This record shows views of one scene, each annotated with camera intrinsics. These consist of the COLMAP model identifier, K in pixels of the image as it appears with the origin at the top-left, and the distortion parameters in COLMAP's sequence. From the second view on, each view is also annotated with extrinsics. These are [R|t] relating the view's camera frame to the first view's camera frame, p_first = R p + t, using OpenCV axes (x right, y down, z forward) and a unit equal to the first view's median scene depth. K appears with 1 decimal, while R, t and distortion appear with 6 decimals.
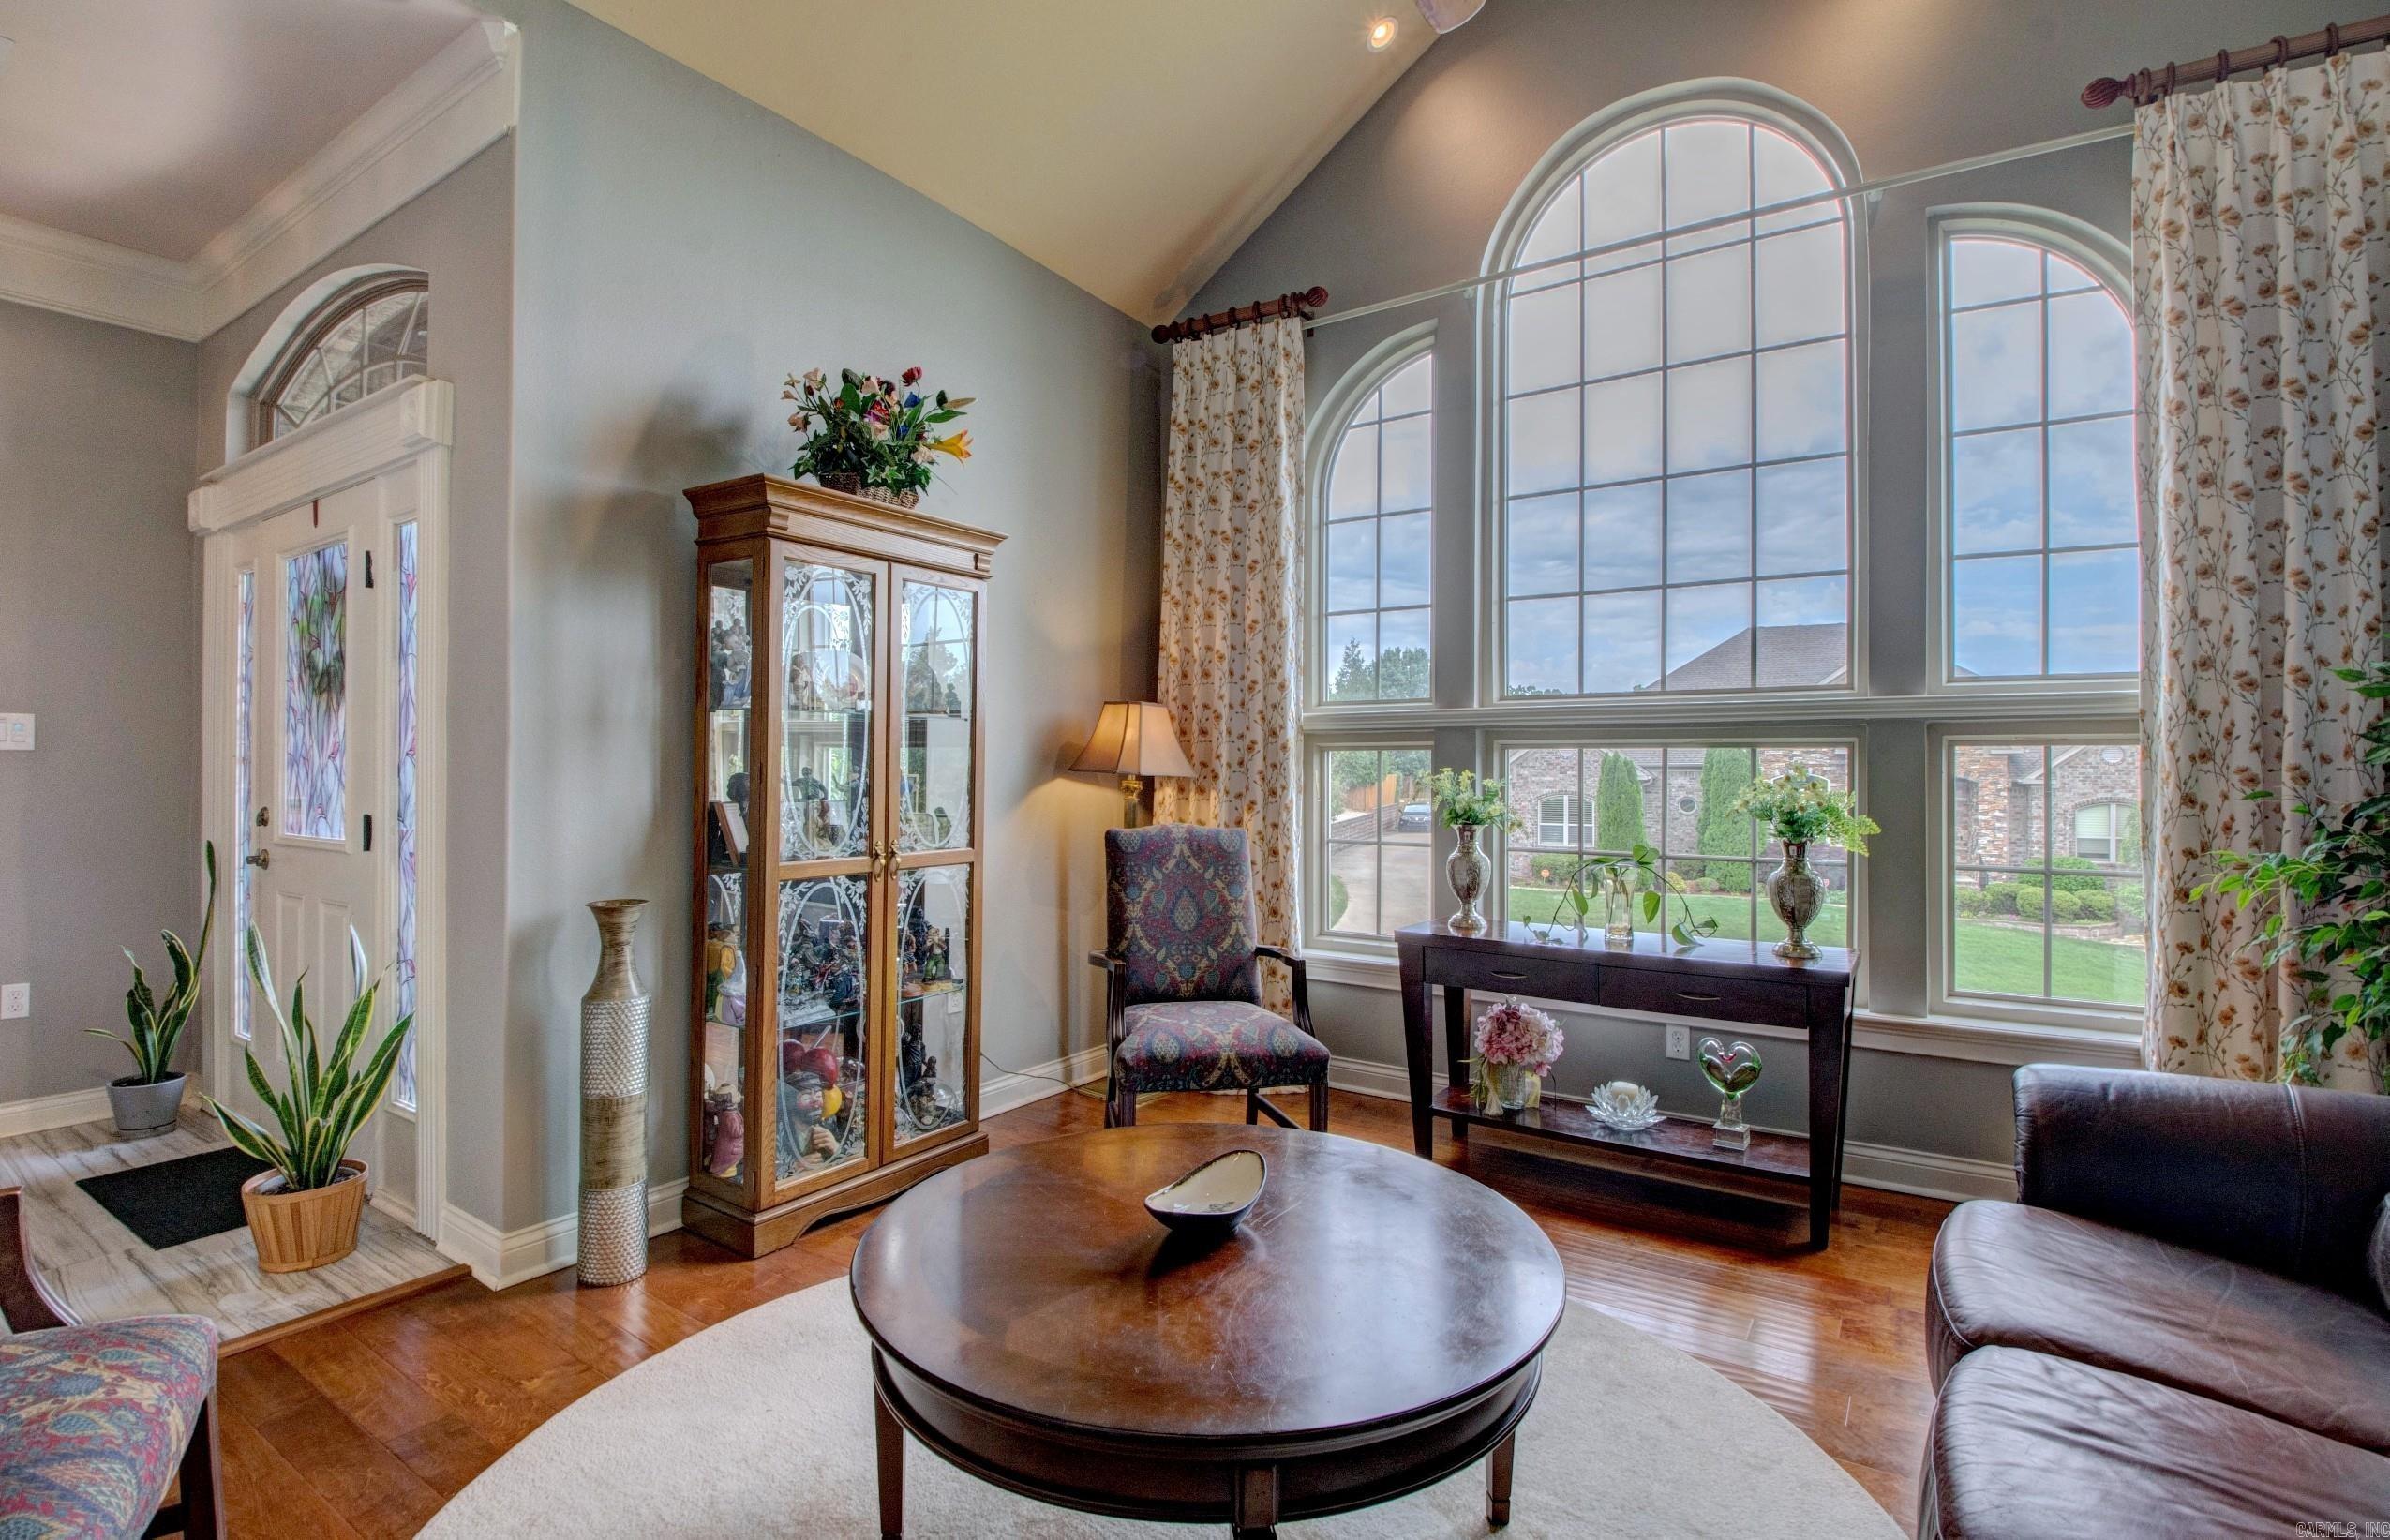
lens RADIAL K [[1118.8, 0, 1189.1], [0, 1118.8, 757.4], [0, 0, 1]] dist [0.015928, -0.029078]
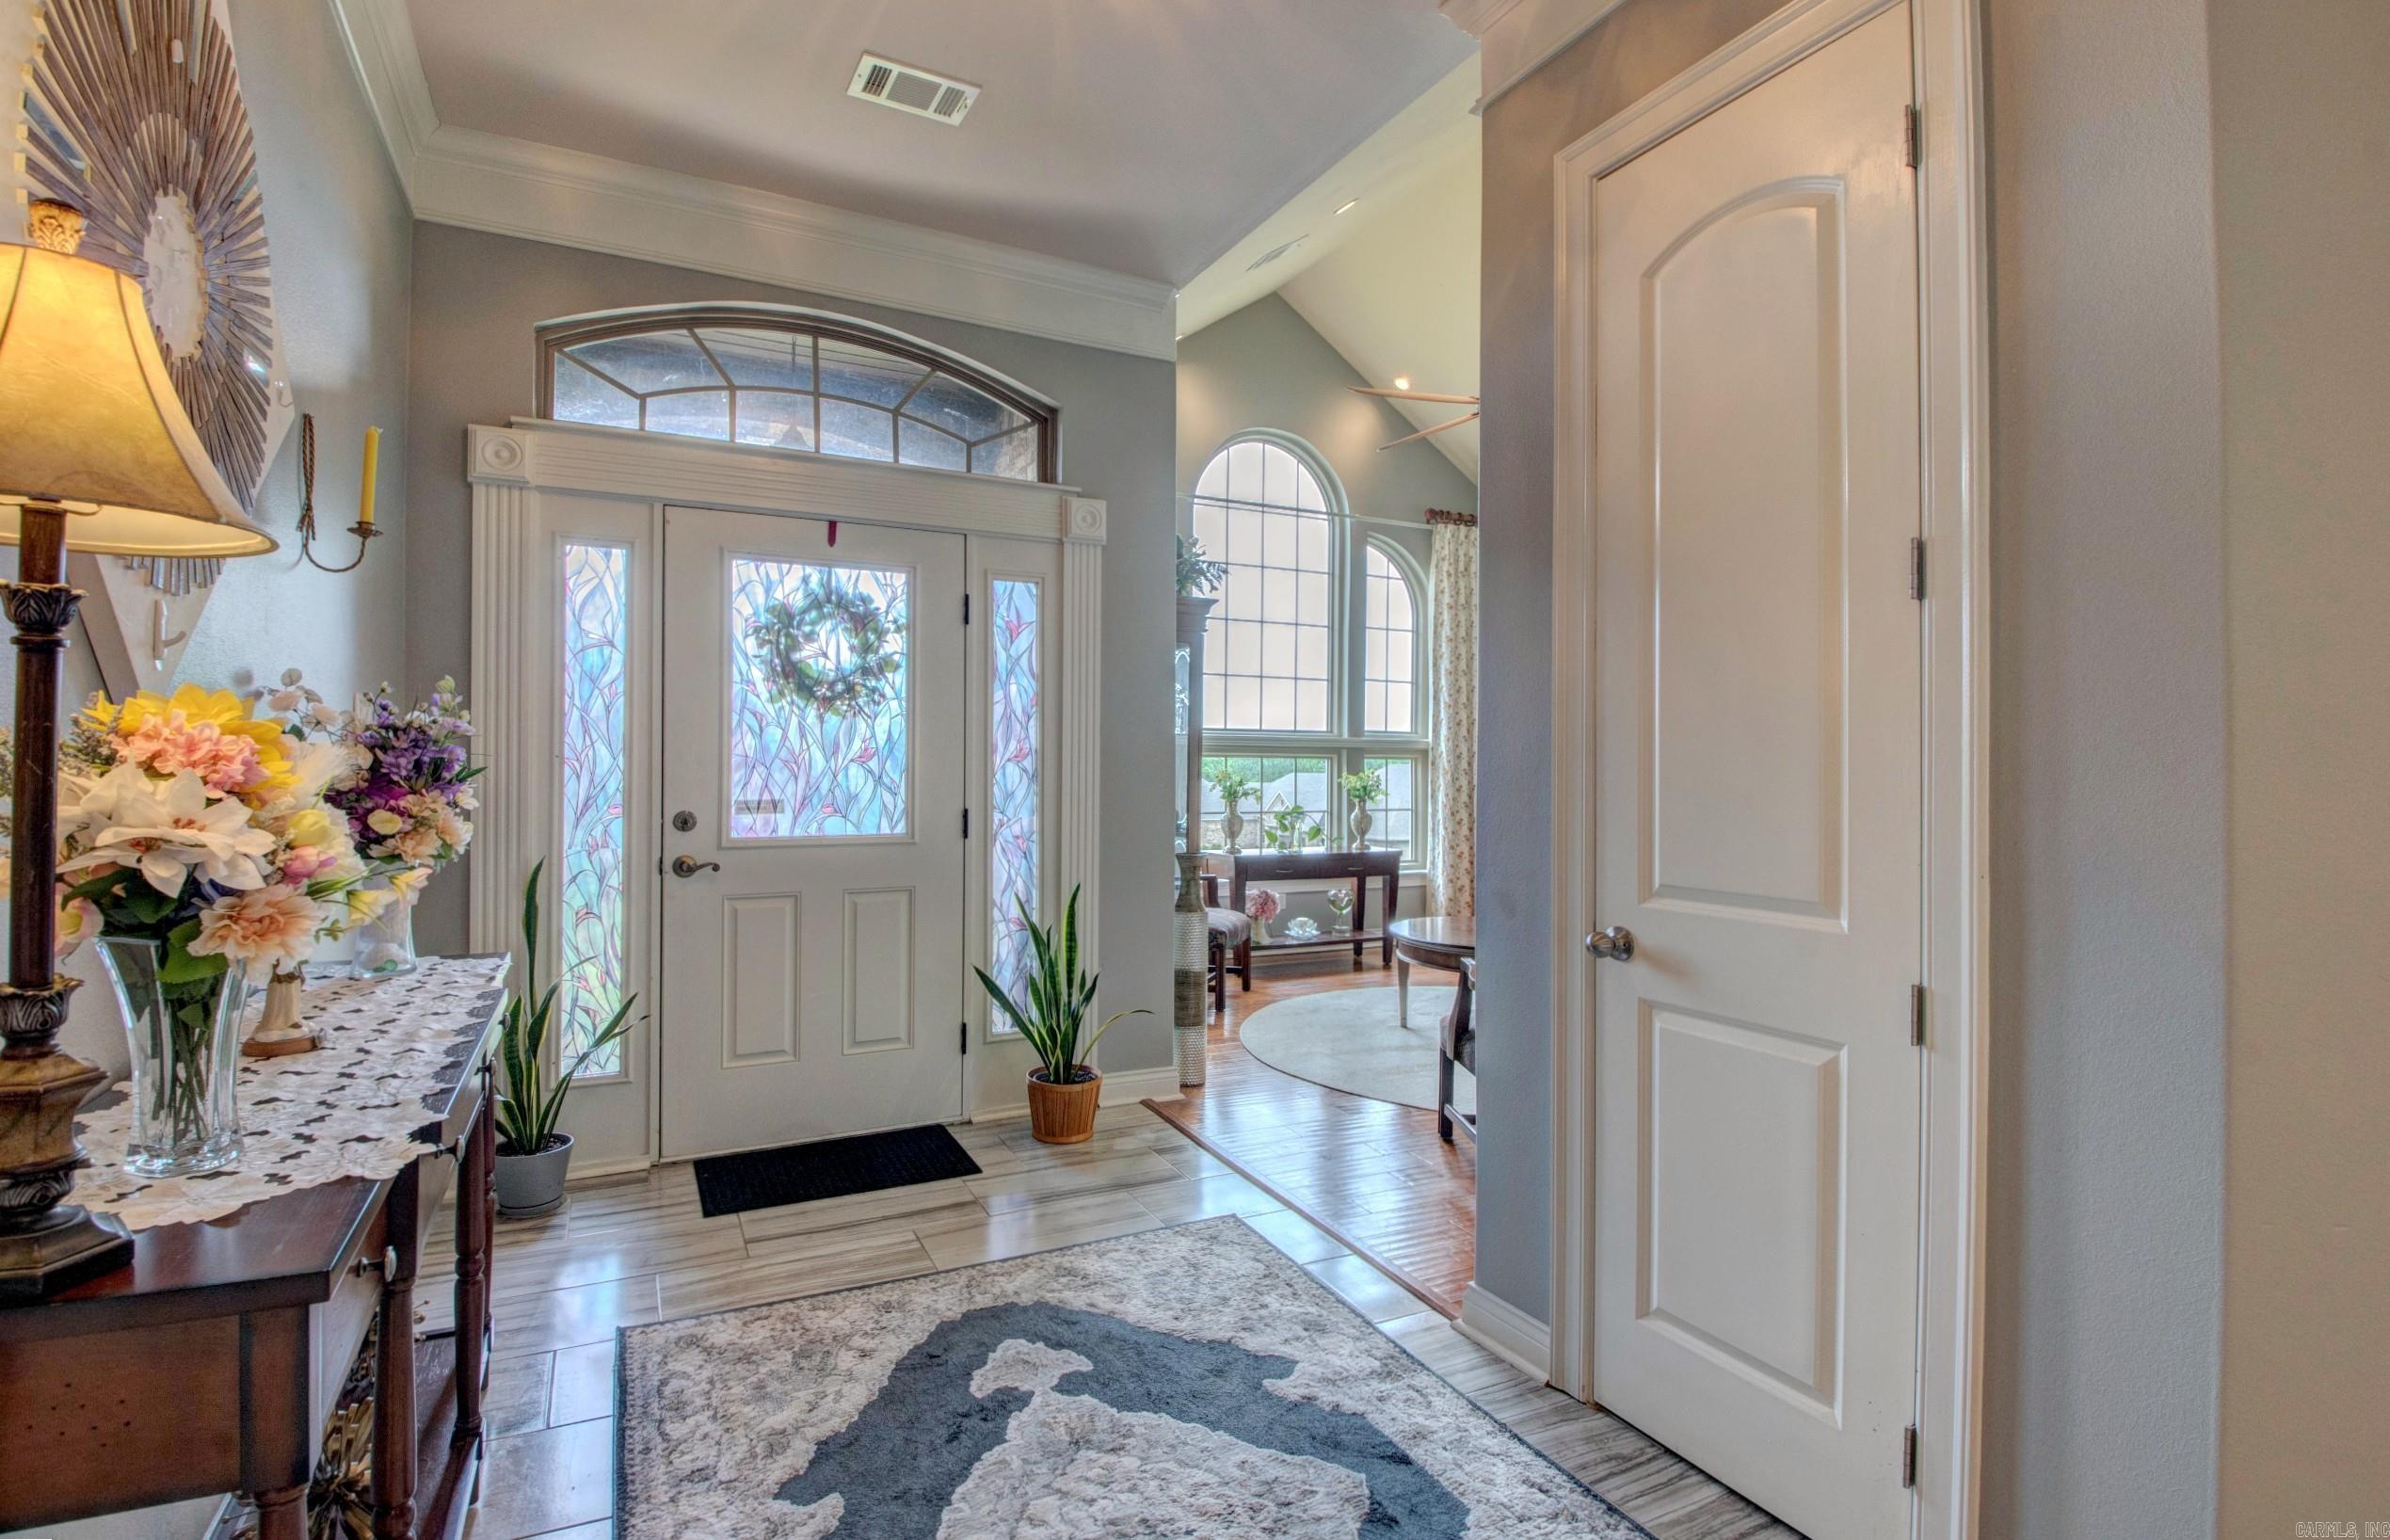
lens RADIAL K [[1118.8, 0, 1189.1], [0, 1118.8, 757.4], [0, 0, 1]] dist [0.015928, -0.029078]
pose [[0.482807, 0.001740, 0.875725, -1.570638], [-0.007112, 0.999973, 0.001934, -0.014175], [-0.875698, -0.007162, 0.482806, 0.167493]]
